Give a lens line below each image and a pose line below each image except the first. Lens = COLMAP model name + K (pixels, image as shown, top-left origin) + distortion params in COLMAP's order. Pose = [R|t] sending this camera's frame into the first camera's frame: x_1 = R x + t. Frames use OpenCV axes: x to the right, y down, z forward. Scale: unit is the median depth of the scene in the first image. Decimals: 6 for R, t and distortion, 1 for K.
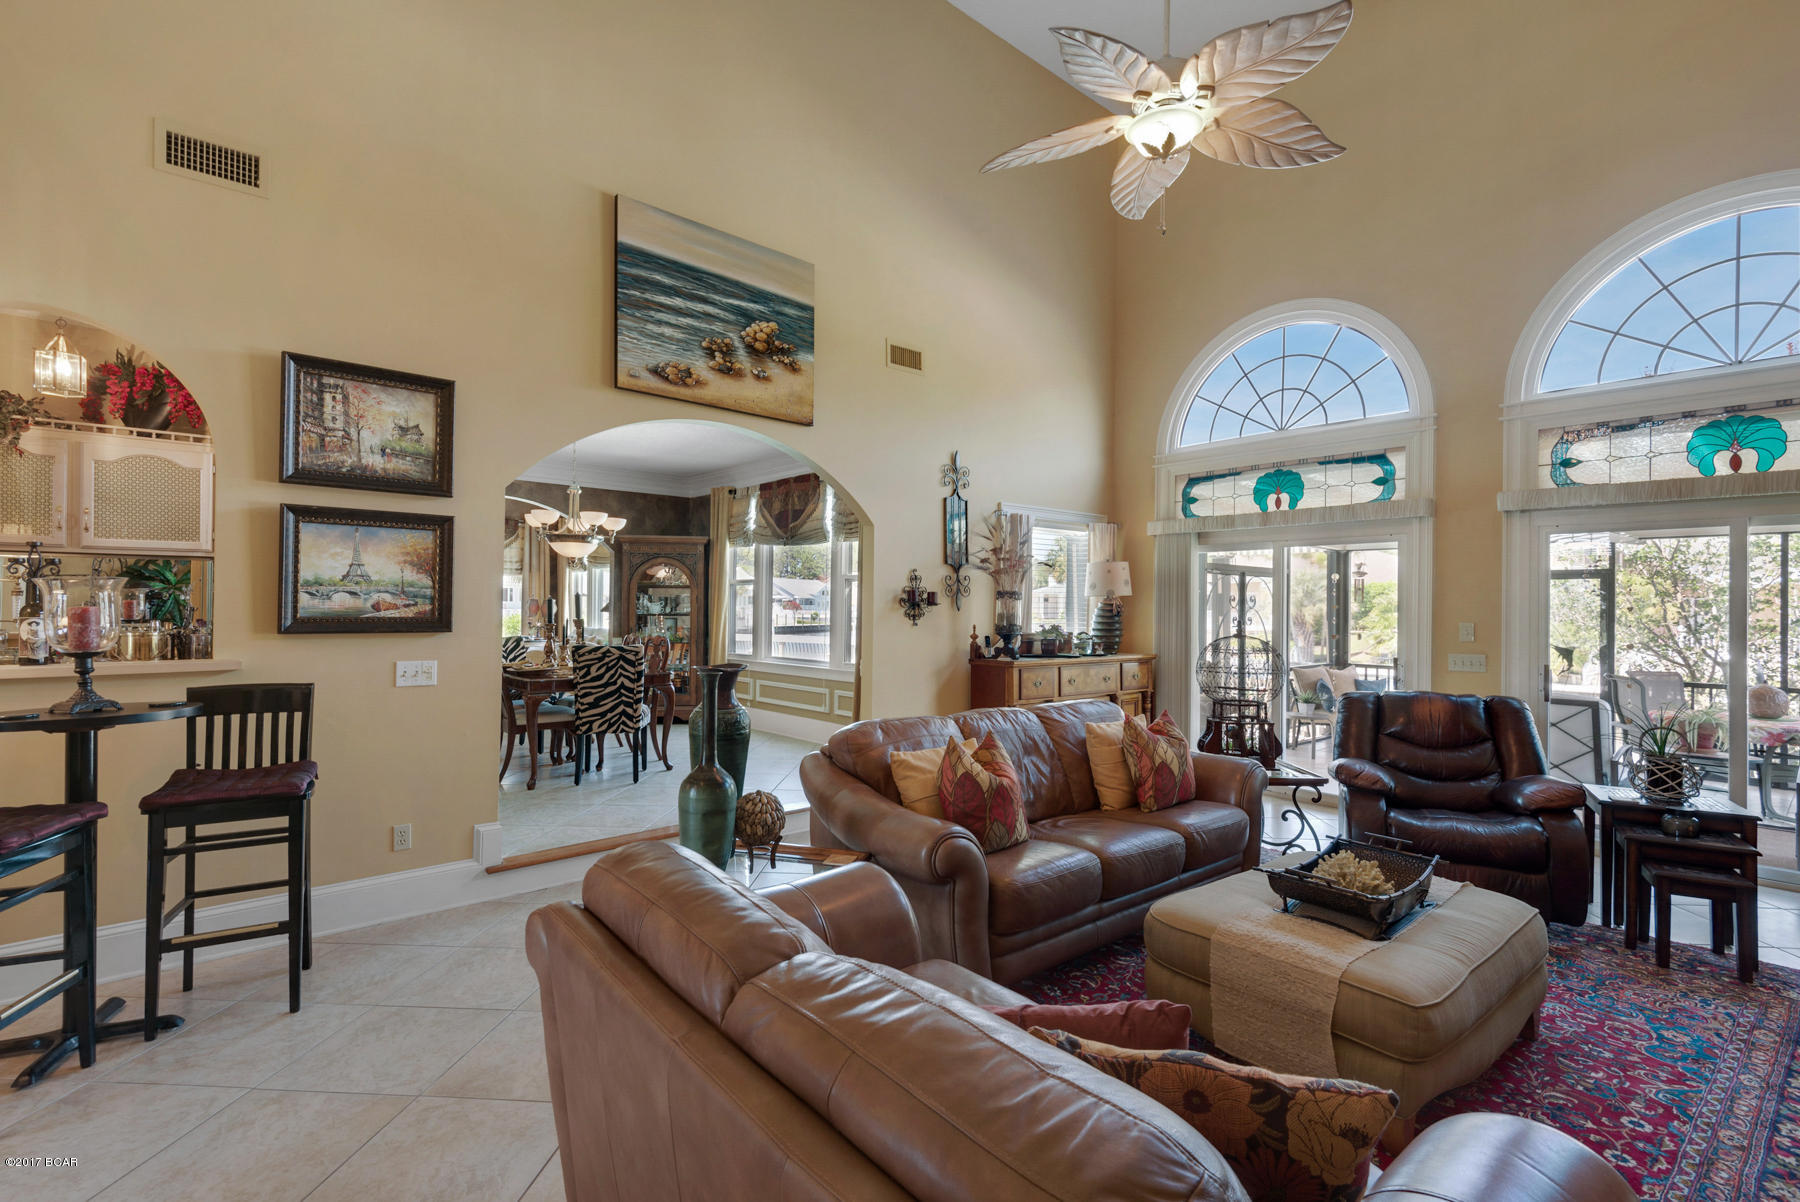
lens RADIAL K [[820.8, 0, 886.6], [0, 820.8, 591.3], [0, 0, 1]] dist [0.020841, -0.013212]
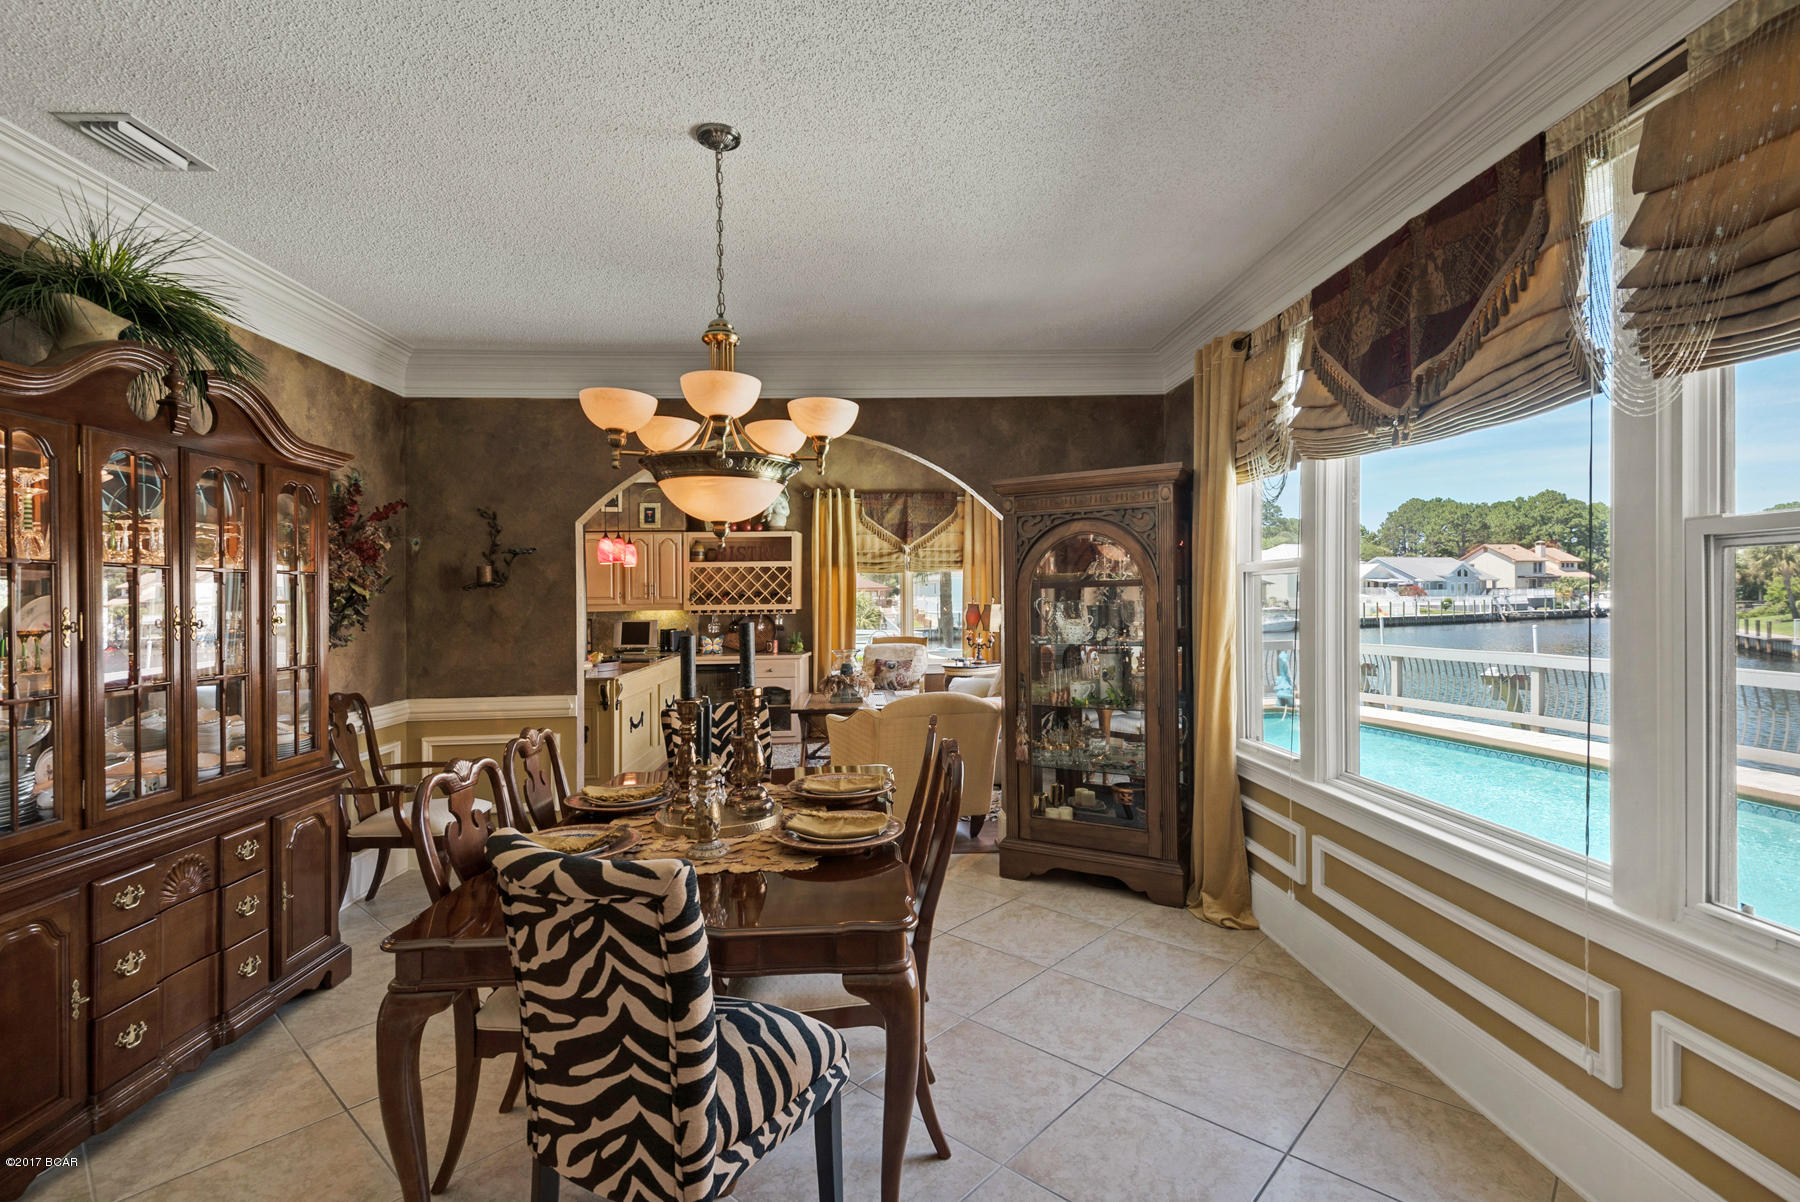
lens RADIAL K [[820.8, 0, 893.3], [0, 820.8, 602.8], [0, 0, 1]] dist [0.020841, -0.013212]
pose [[0.780295, -0.015132, -0.625229, -0.105893], [0.032012, 0.999363, 0.015764, -0.009868], [0.624592, -0.032315, 0.780282, 0.863570]]
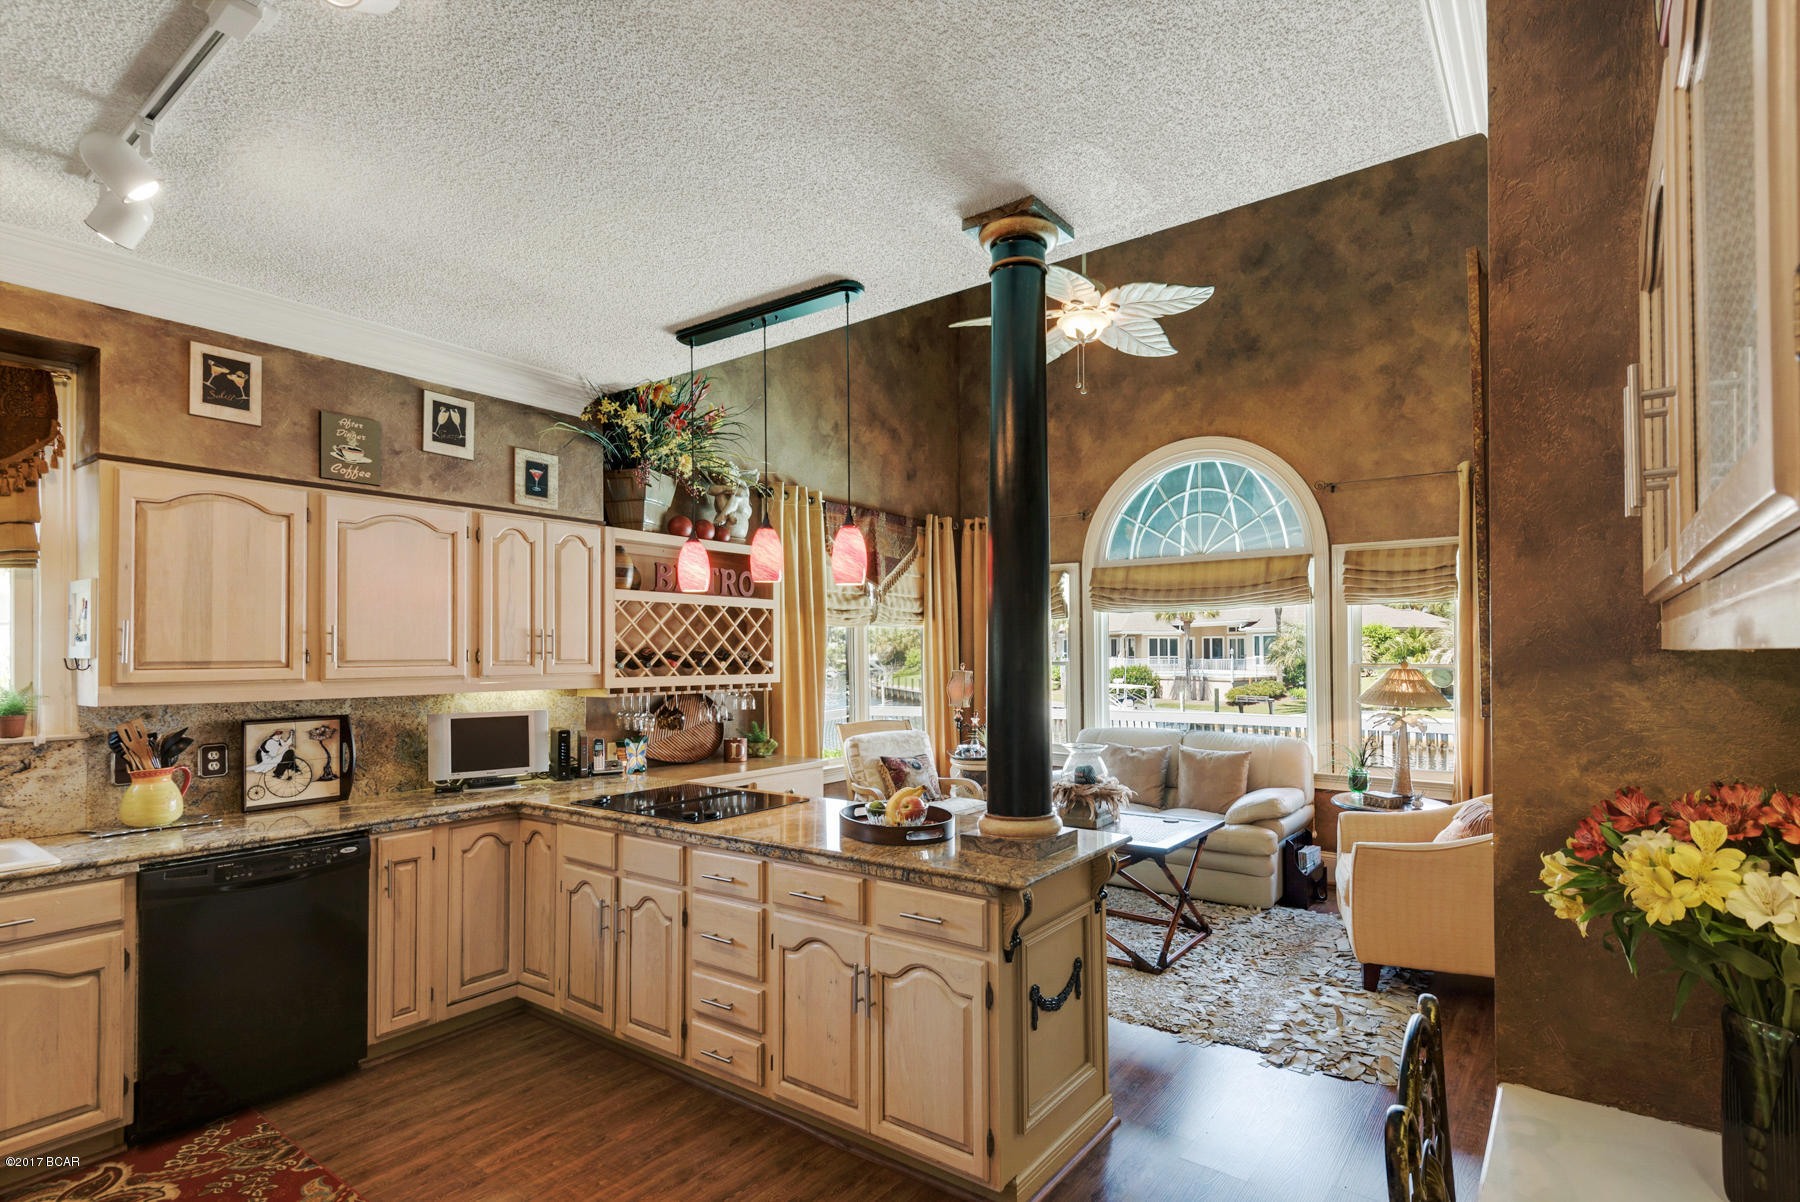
lens RADIAL K [[866.4, 0, 961.8], [0, 866.4, 654.4], [0, 0, 1]] dist [0.003939, -0.000875]
pose [[0.969561, -0.012260, 0.244542, -1.153436], [0.007313, 0.999750, 0.021126, -0.027226], [-0.244740, -0.018694, 0.969409, 0.975112]]
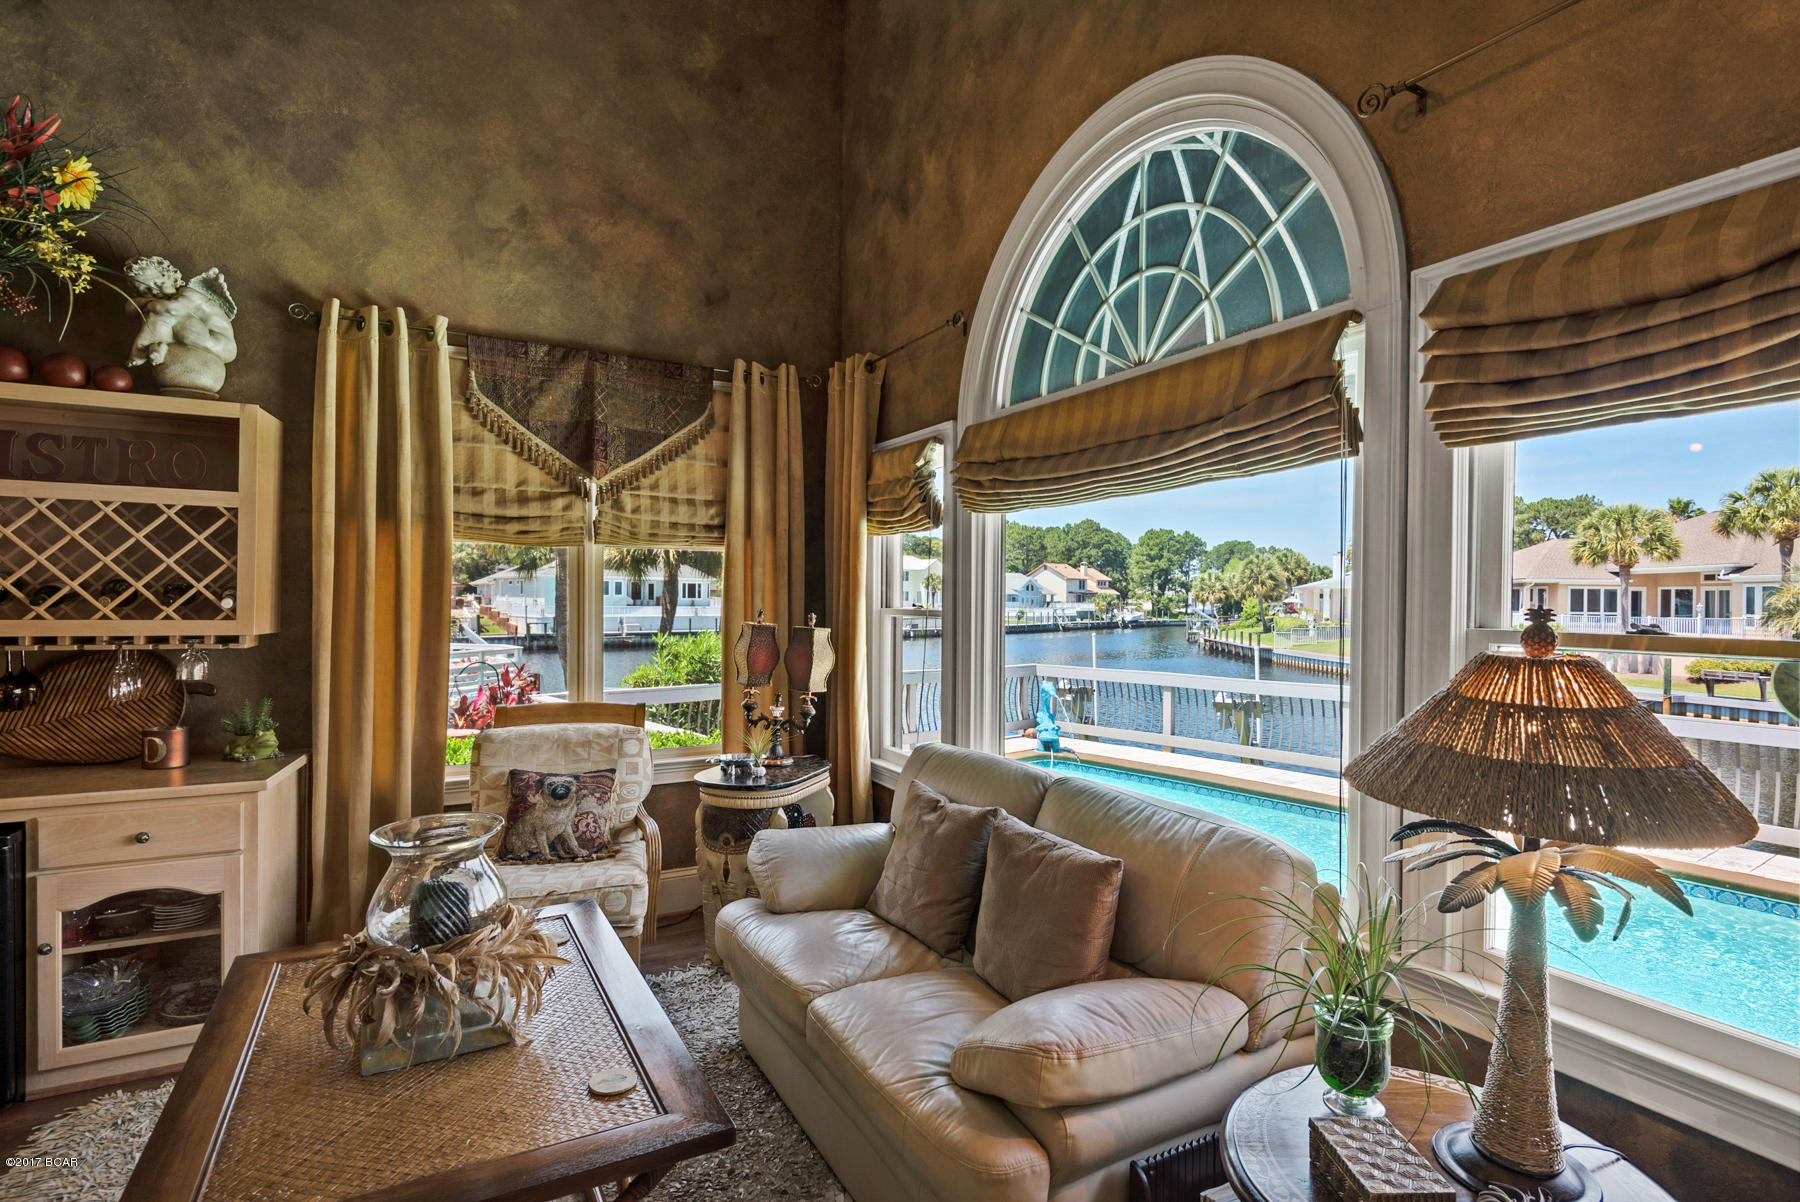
lens RADIAL K [[880.3, 0, 903.3], [0, 880.3, 617.1], [0, 0, 1]] dist [-0.000564, -0.003756]
pose [[0.978435, 0.005871, -0.206473, -0.644229], [0.001379, 0.999388, 0.034954, -0.010027], [0.206552, -0.034485, 0.977828, 1.439740]]
